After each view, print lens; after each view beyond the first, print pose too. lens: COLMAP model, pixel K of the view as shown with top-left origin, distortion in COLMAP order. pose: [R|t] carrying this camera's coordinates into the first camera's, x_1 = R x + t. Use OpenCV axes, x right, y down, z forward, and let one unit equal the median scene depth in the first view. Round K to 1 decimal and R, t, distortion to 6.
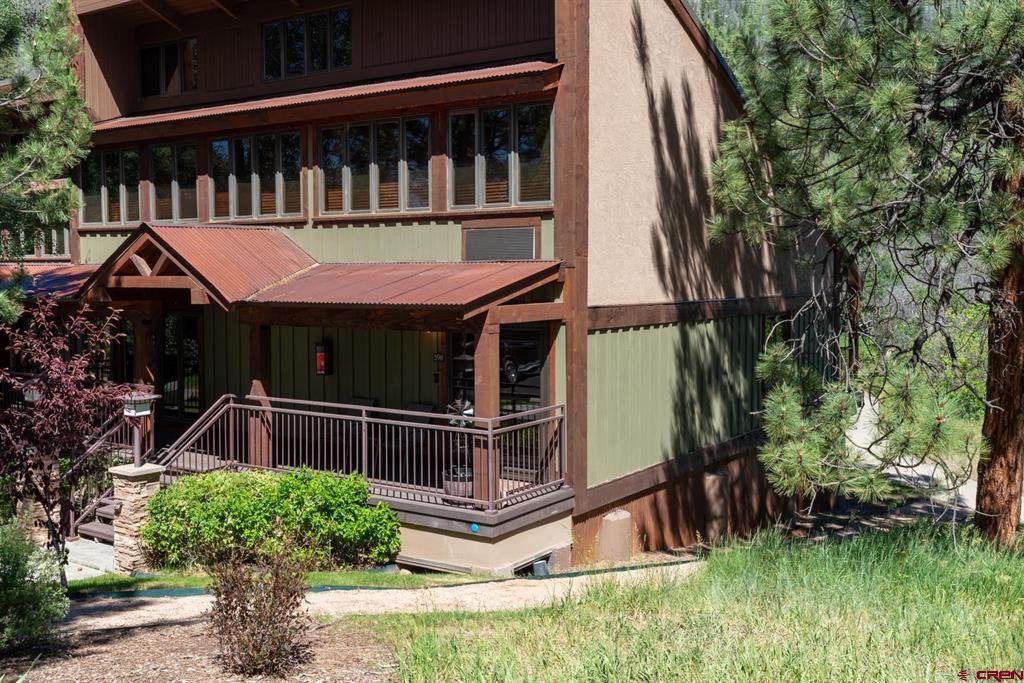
lens RADIAL K [[1012.6, 0, 510.9], [0, 1012.6, 334.8], [0, 0, 1]] dist [0.021983, 0.000000]
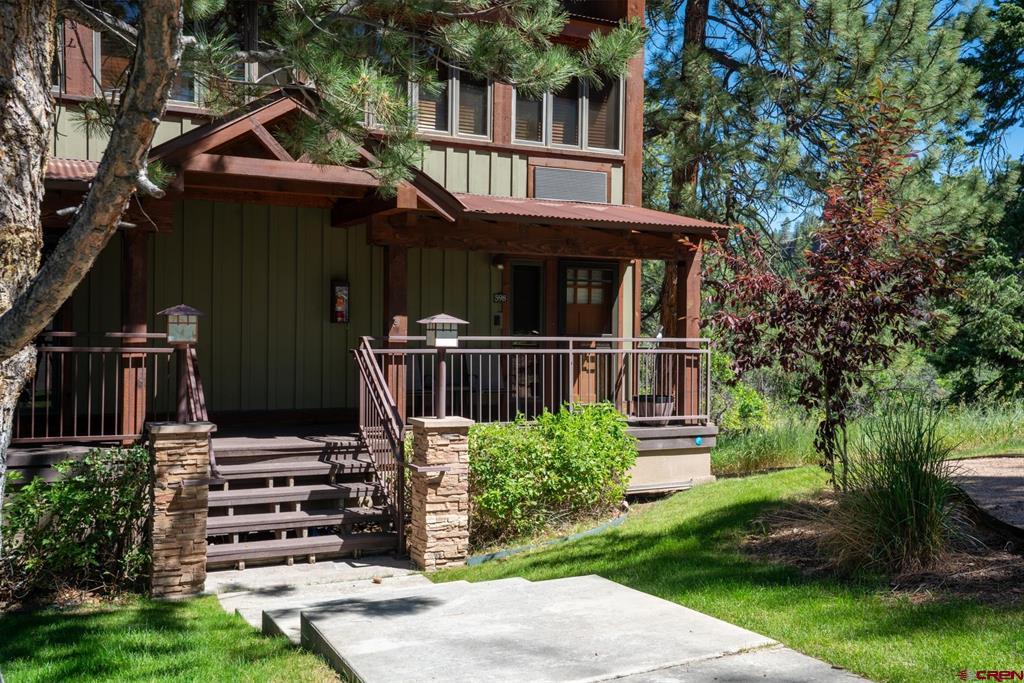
lens RADIAL K [[1012.6, 0, 511.6], [0, 1012.6, 344.8], [0, 0, 1]] dist [0.021983, 0.000000]
pose [[0.464504, -0.000598, 0.885571, -0.947061], [0.042232, 0.998877, -0.021478, 0.091134], [-0.884563, 0.047376, 0.464008, 0.592346]]
